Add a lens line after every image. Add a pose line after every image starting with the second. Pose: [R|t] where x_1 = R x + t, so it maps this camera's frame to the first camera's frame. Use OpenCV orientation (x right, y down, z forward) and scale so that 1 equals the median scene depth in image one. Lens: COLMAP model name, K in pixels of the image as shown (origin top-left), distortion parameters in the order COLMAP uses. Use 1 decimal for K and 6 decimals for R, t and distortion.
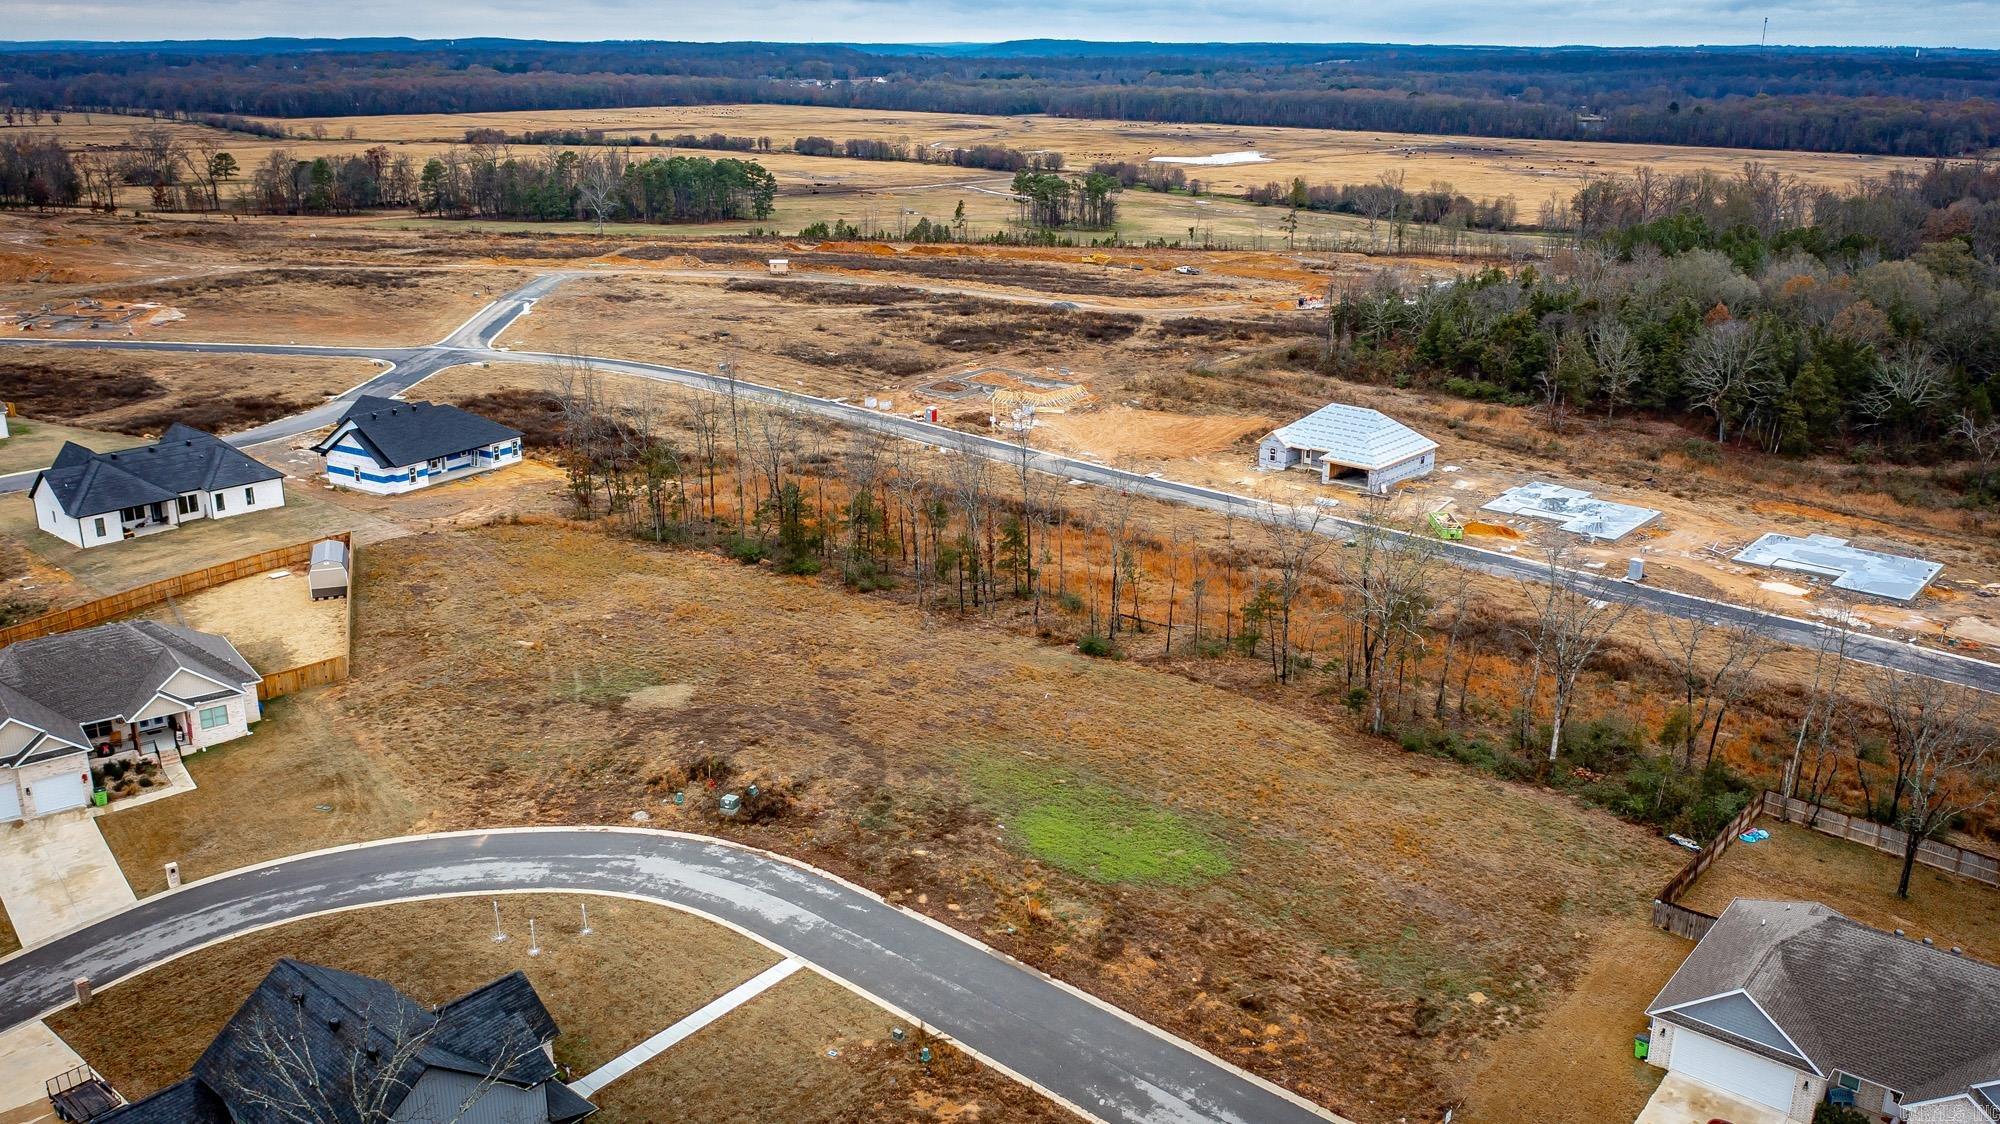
lens RADIAL K [[1612.3, 0, 995.0], [0, 1612.3, 559.5], [0, 0, 1]] dist [-0.017232, 0.013820]
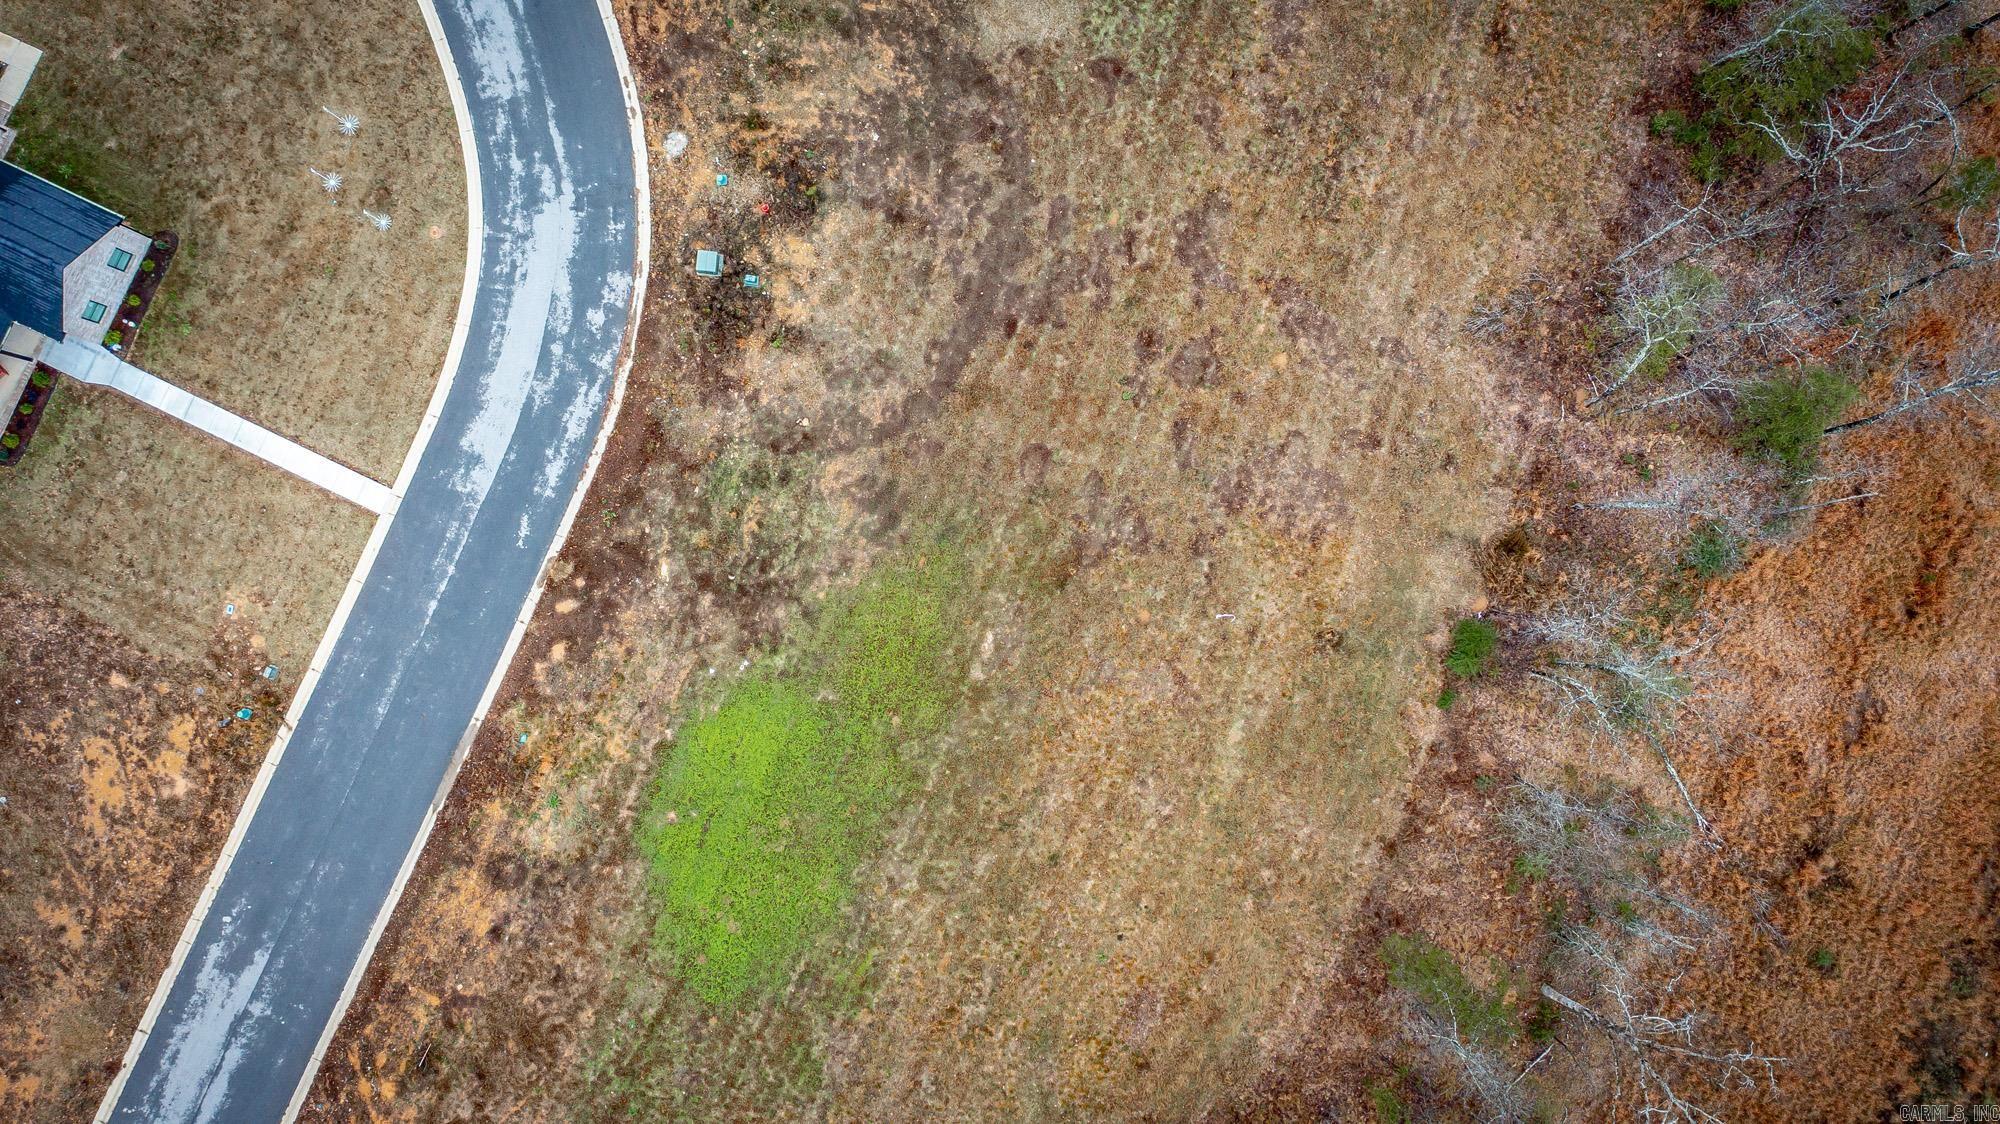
lens RADIAL K [[1584.2, 0, 995.5], [0, 1584.2, 561.4], [0, 0, 1]] dist [-0.014452, 0.007825]
pose [[0.265234, 0.963107, -0.045560, 0.019775], [-0.287643, 0.124139, 0.949658, -0.498983], [0.920278, -0.238777, 0.309957, 0.864972]]
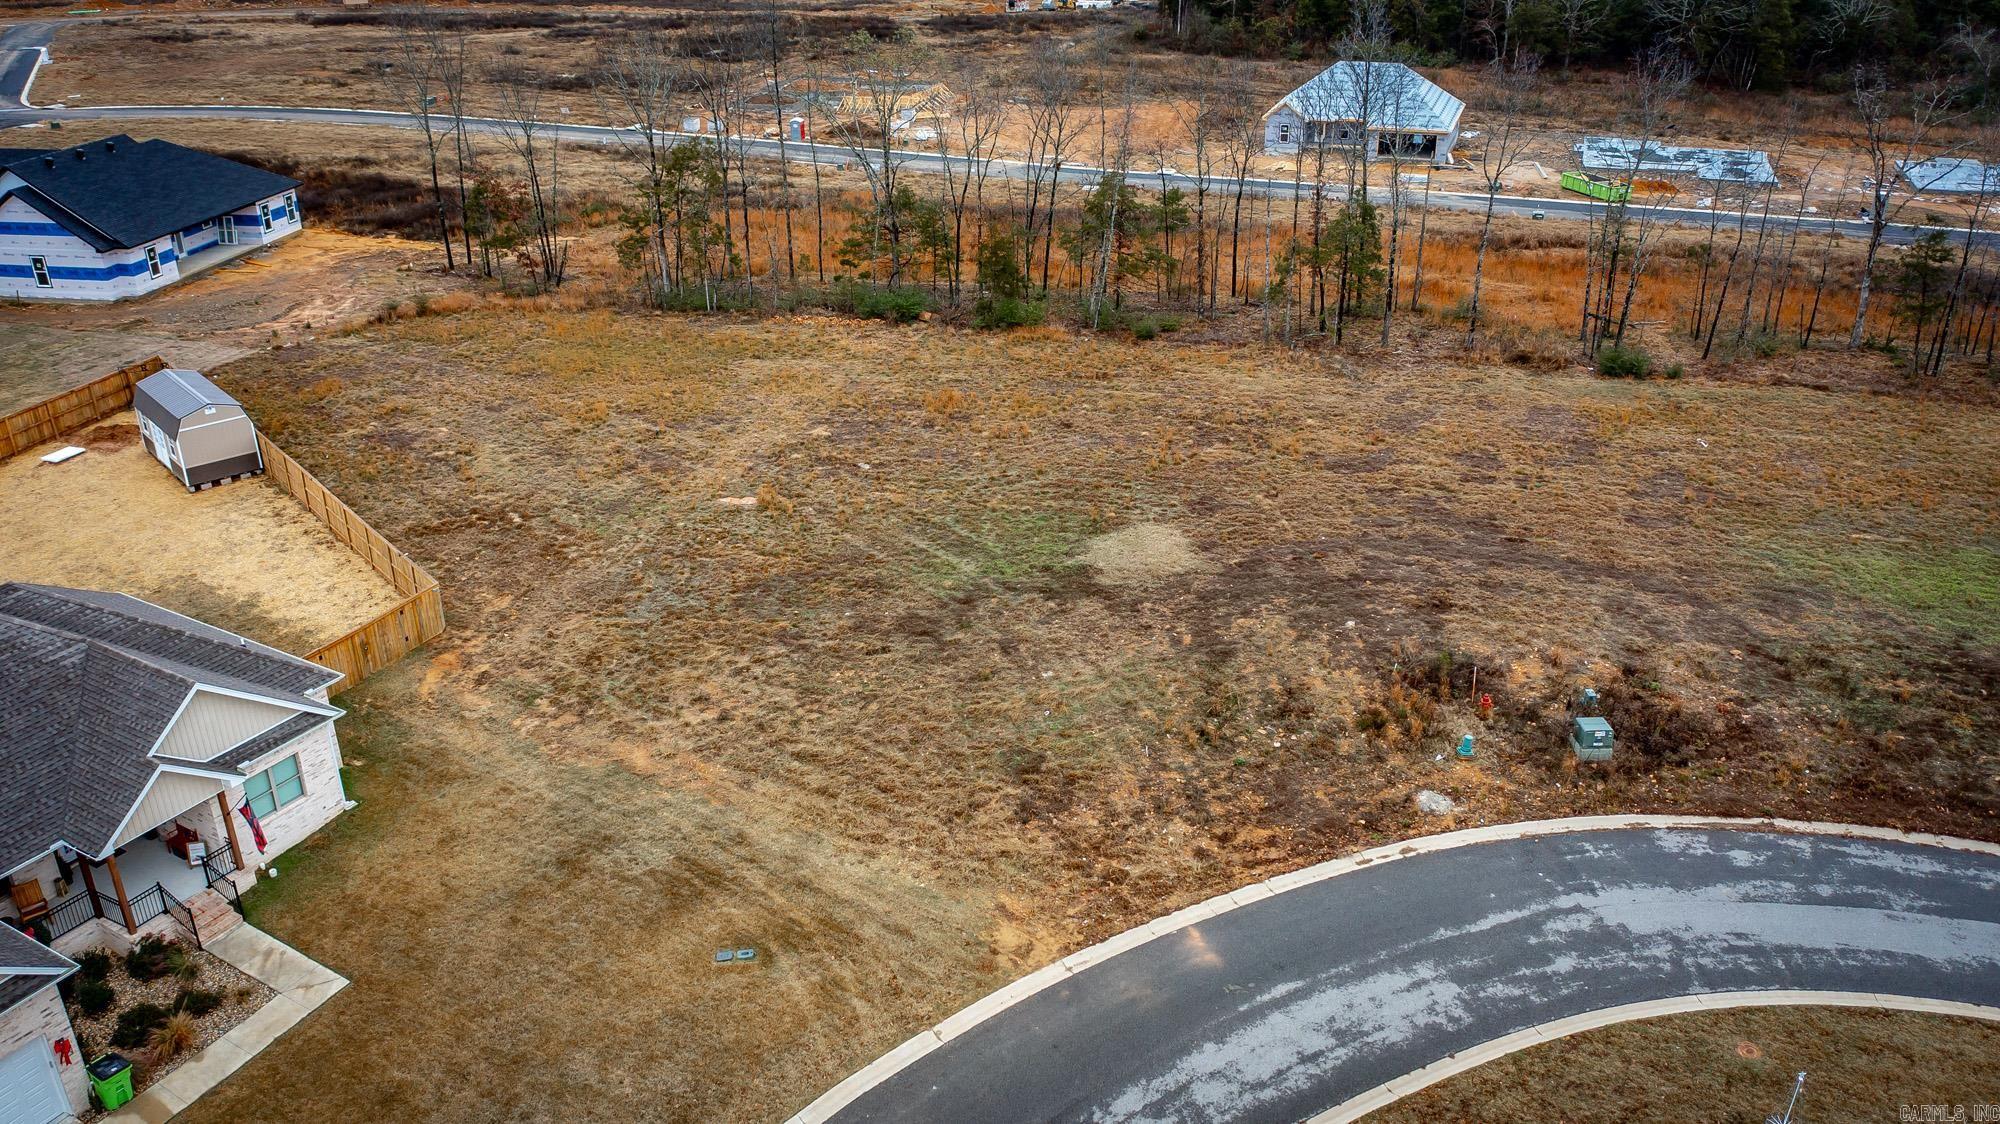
lens RADIAL K [[1578.7, 0, 993.8], [0, 1578.7, 571.1], [0, 0, 1]] dist [-0.016211, 0.010971]
pose [[0.930897, -0.172959, 0.321738, -0.468822], [0.127154, 0.979143, 0.158465, 0.005977], [-0.342435, -0.106604, 0.933474, 0.621030]]
